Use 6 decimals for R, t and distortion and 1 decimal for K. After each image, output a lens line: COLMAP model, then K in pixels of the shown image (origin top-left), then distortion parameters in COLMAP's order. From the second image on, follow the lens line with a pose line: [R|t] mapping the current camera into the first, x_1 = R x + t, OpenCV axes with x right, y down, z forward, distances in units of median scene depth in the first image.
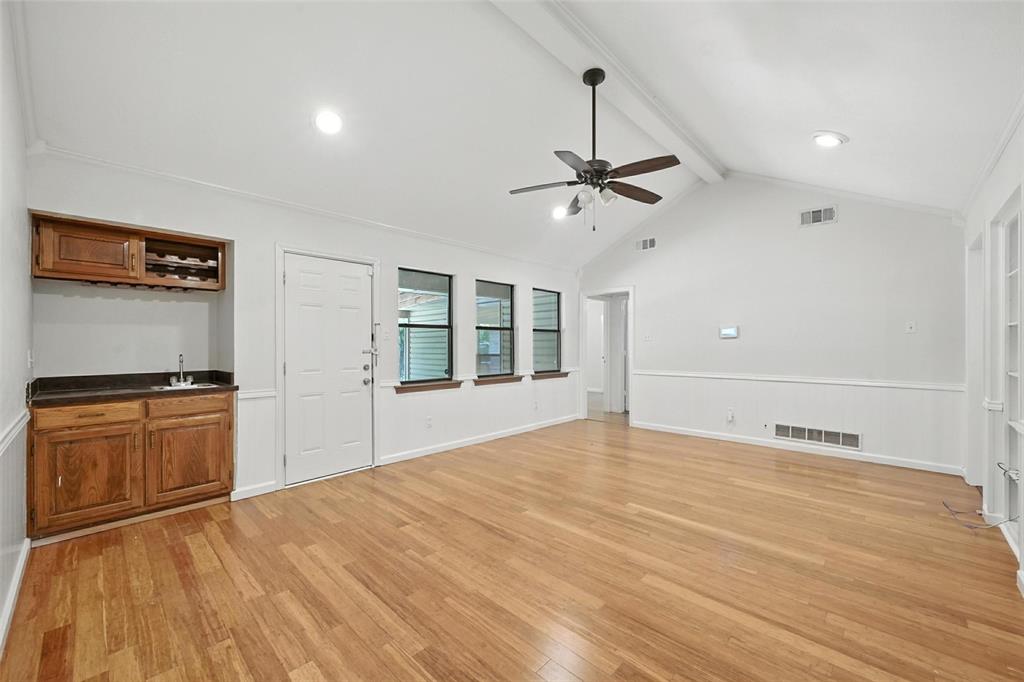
lens RADIAL K [[406.5, 0, 512.0], [0, 406.5, 341.0], [0, 0, 1]] dist [-0.001528, 0.000020]
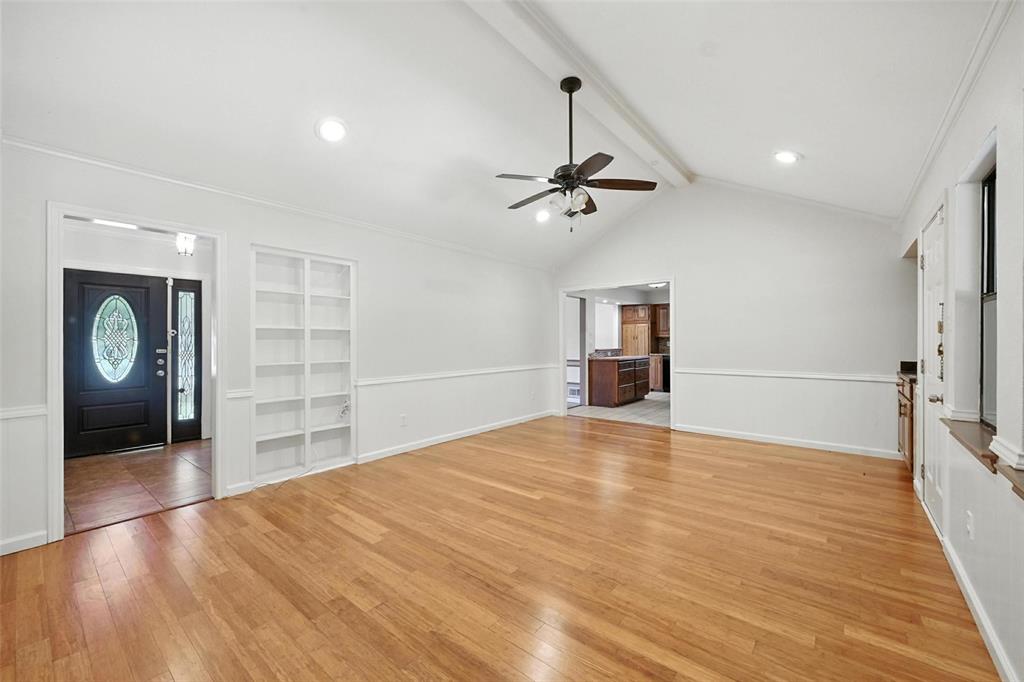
lens RADIAL K [[406.5, 0, 512.0], [0, 406.5, 341.0], [0, 0, 1]] dist [-0.001528, 0.000020]
pose [[-0.997352, 0.006360, -0.072449, 0.422159], [0.006923, 0.999948, -0.007527, 0.013868], [0.072398, -0.008009, -0.997344, 1.986795]]
